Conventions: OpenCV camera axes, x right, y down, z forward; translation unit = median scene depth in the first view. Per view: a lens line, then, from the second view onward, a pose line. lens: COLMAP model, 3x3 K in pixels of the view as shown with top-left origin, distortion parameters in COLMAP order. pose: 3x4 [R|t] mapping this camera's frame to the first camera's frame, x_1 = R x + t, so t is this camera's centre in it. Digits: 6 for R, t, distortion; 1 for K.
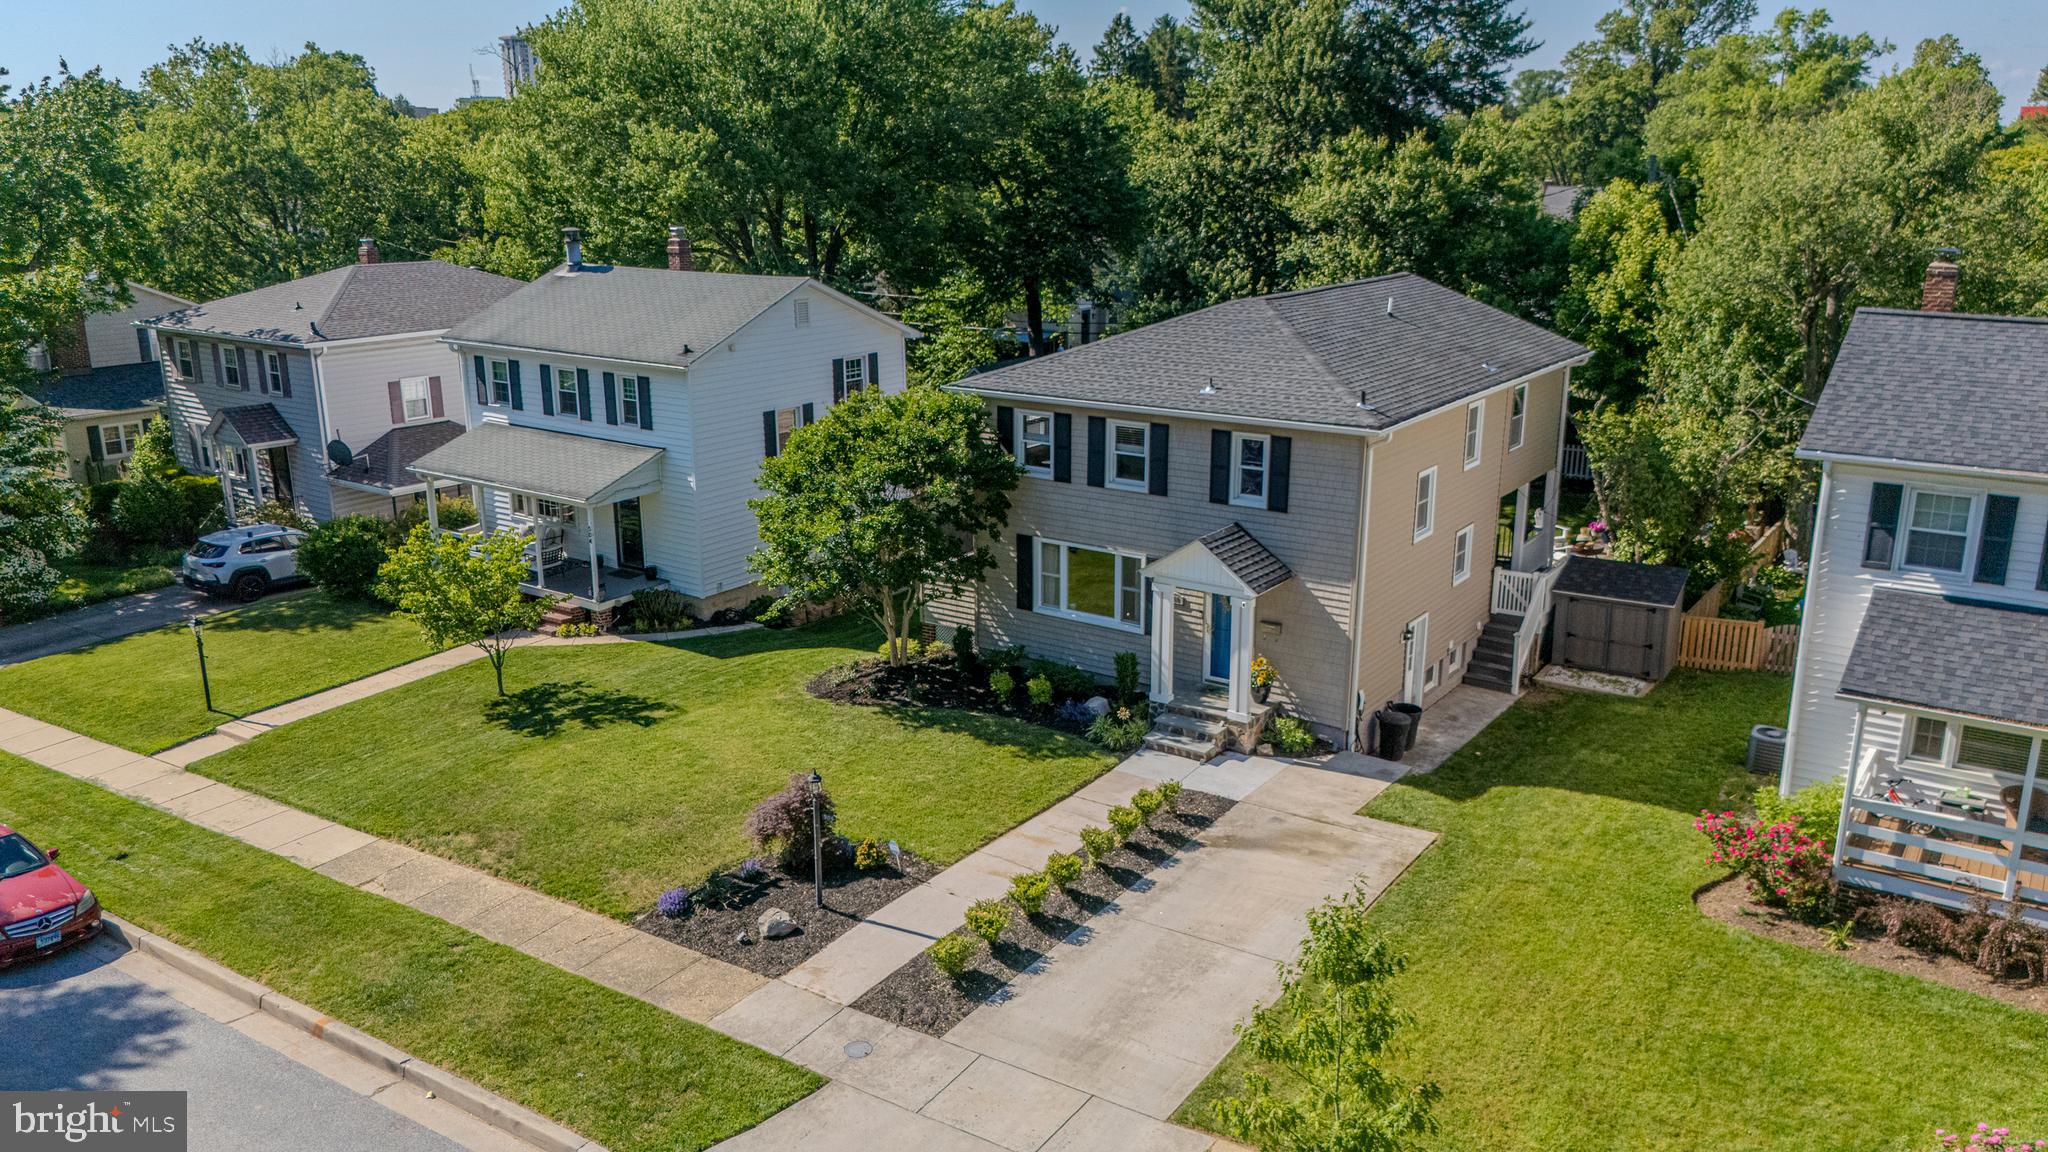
lens RADIAL K [[1524.5, 0, 1040.7], [0, 1524.5, 574.4], [0, 0, 1]] dist [0.043320, -0.003379]
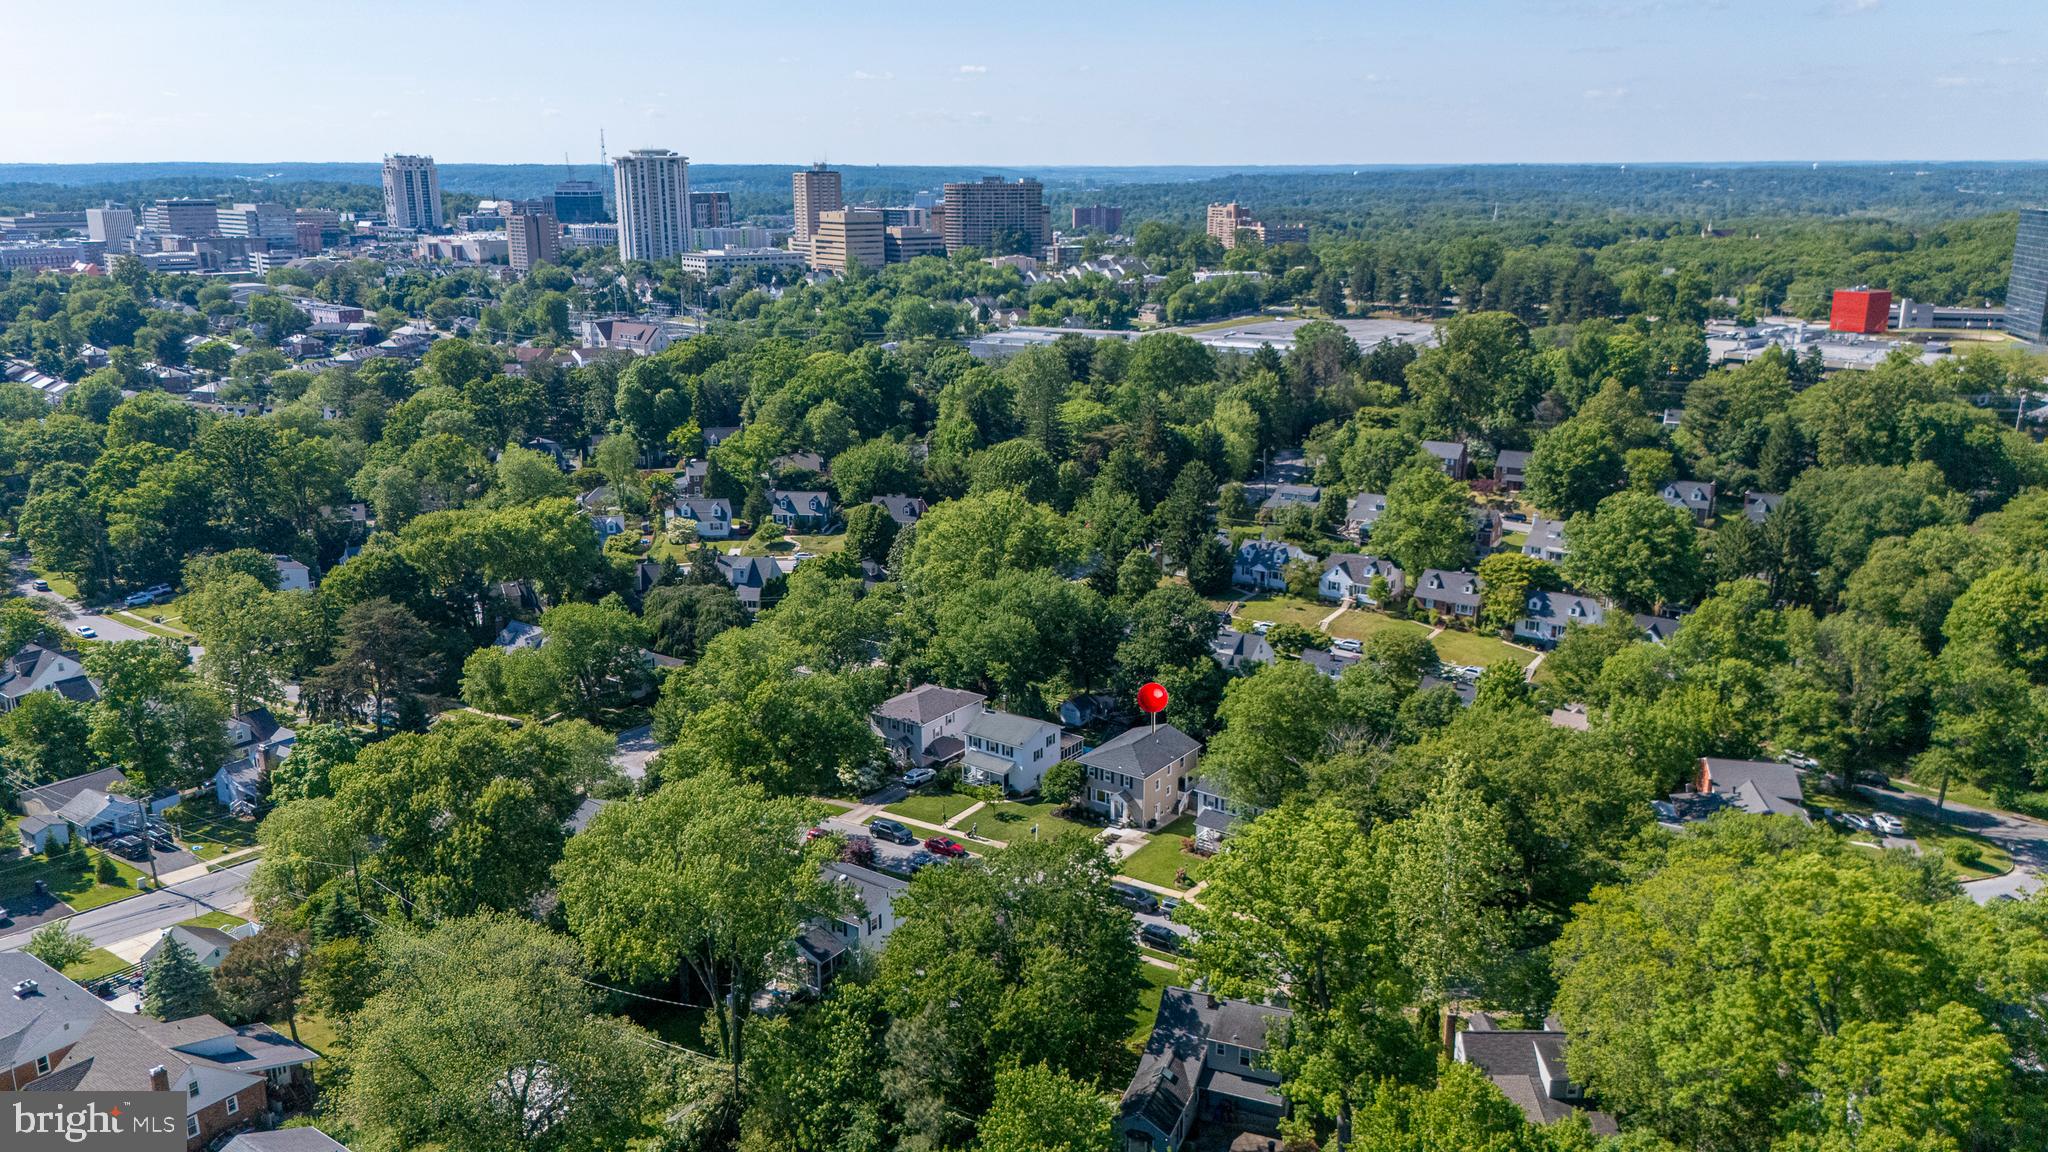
lens RADIAL K [[1524.5, 0, 1027.6], [0, 1524.5, 580.0], [0, 0, 1]] dist [0.043320, -0.003379]
pose [[0.999788, 0.011395, -0.017161, -0.154505], [-0.011462, 0.999927, -0.003844, -0.792196], [0.017116, 0.004040, 0.999845, -4.795027]]
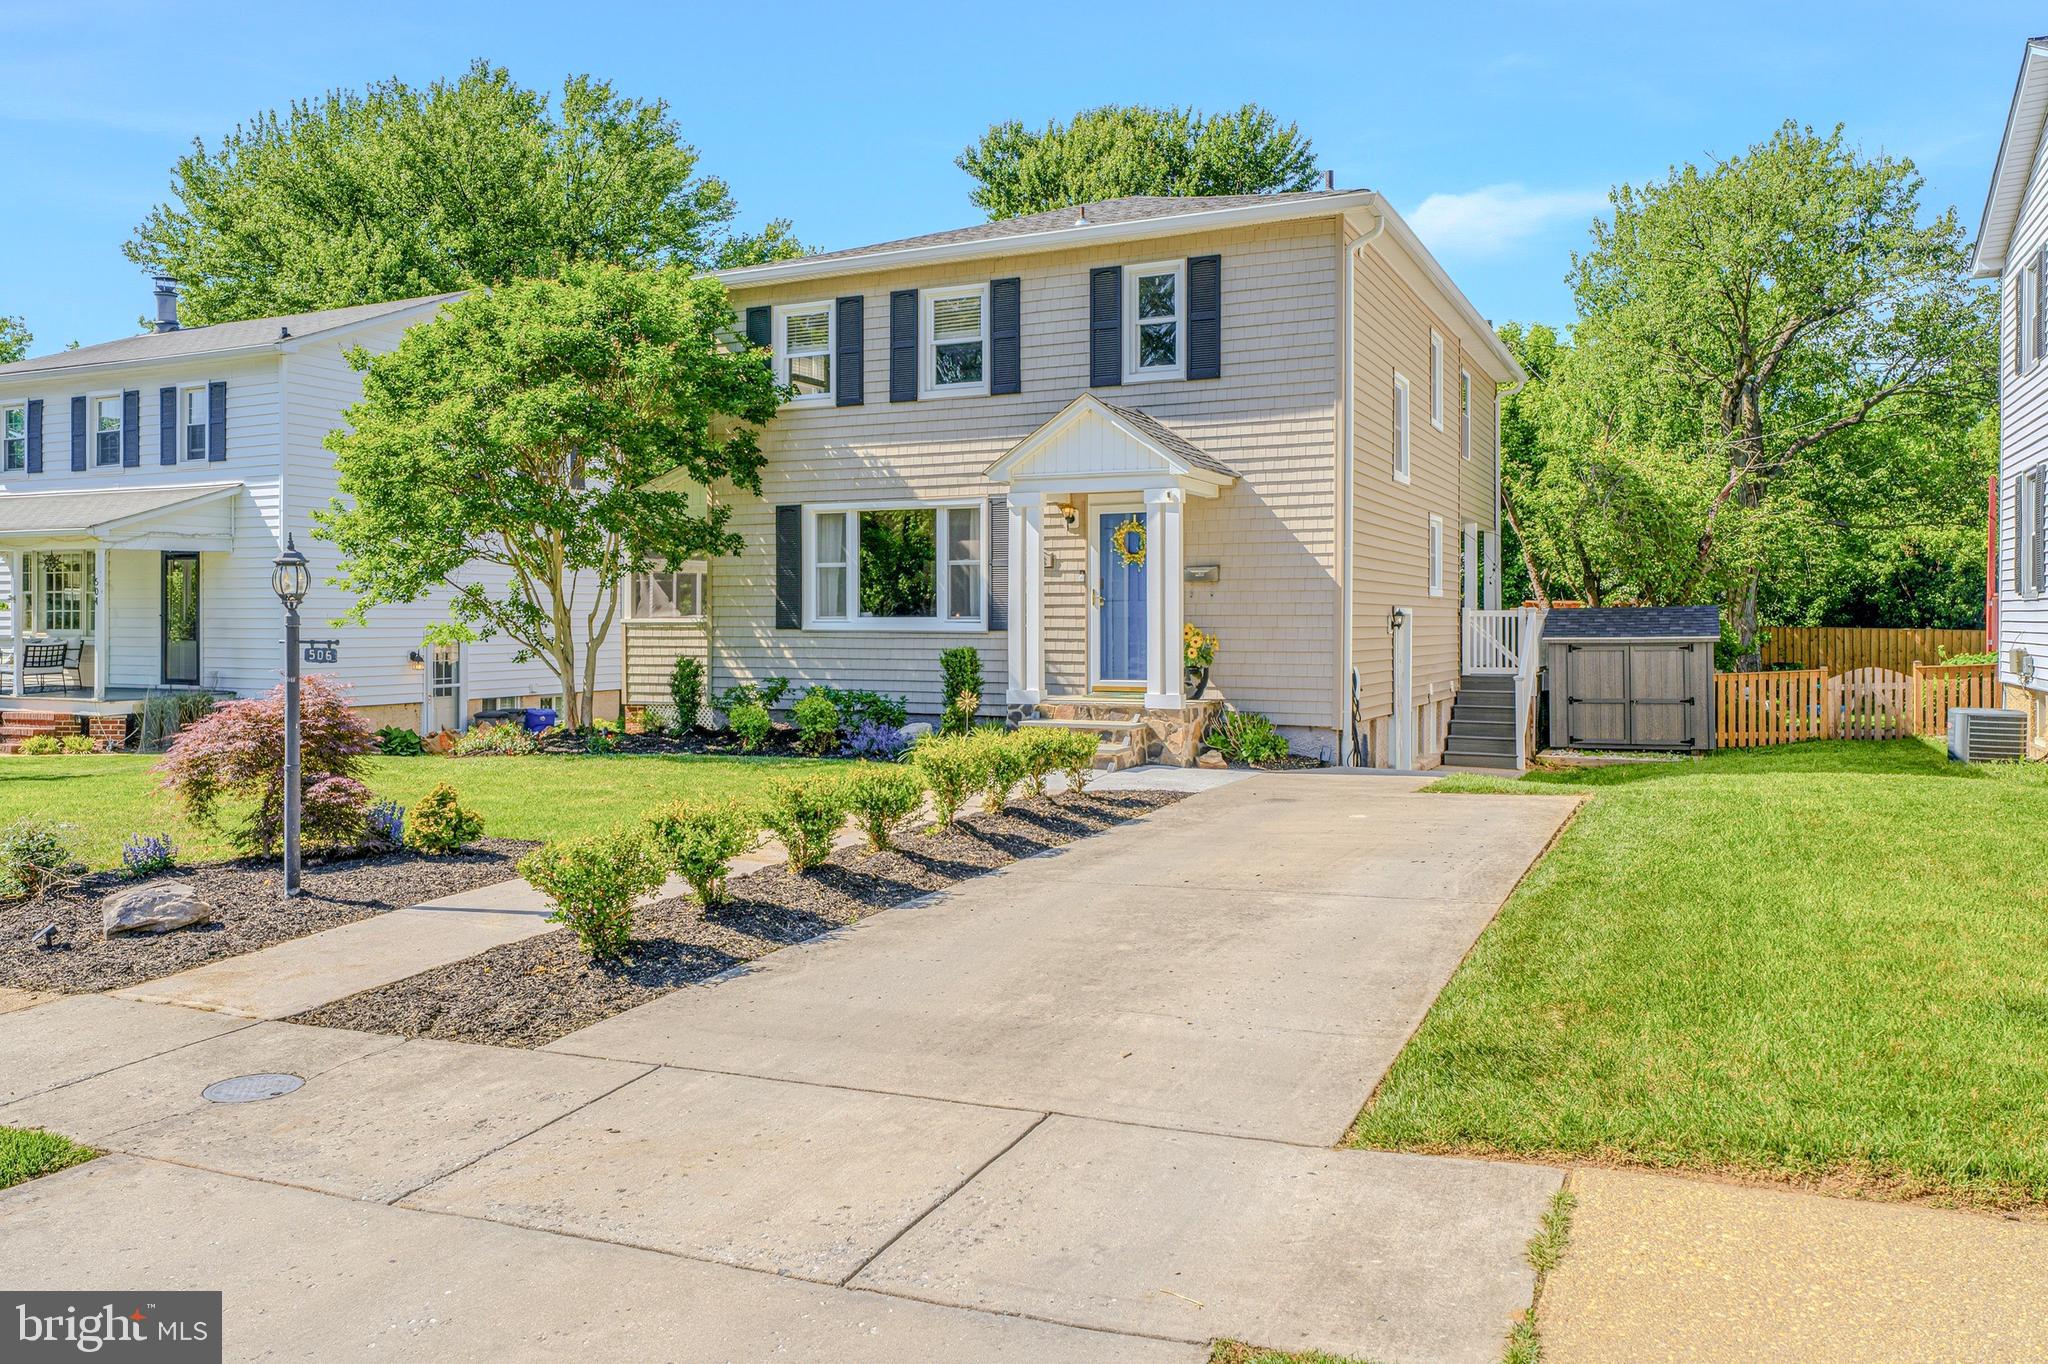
lens RADIAL K [[1418.9, 0, 1023.8], [0, 1418.9, 685.3], [0, 0, 1]] dist [-0.009759, 0.000710]
pose [[0.987495, -0.001032, 0.157647, -0.007701], [0.041480, 0.966444, -0.253506, 0.209421], [-0.152095, 0.256875, 0.954401, 0.463966]]
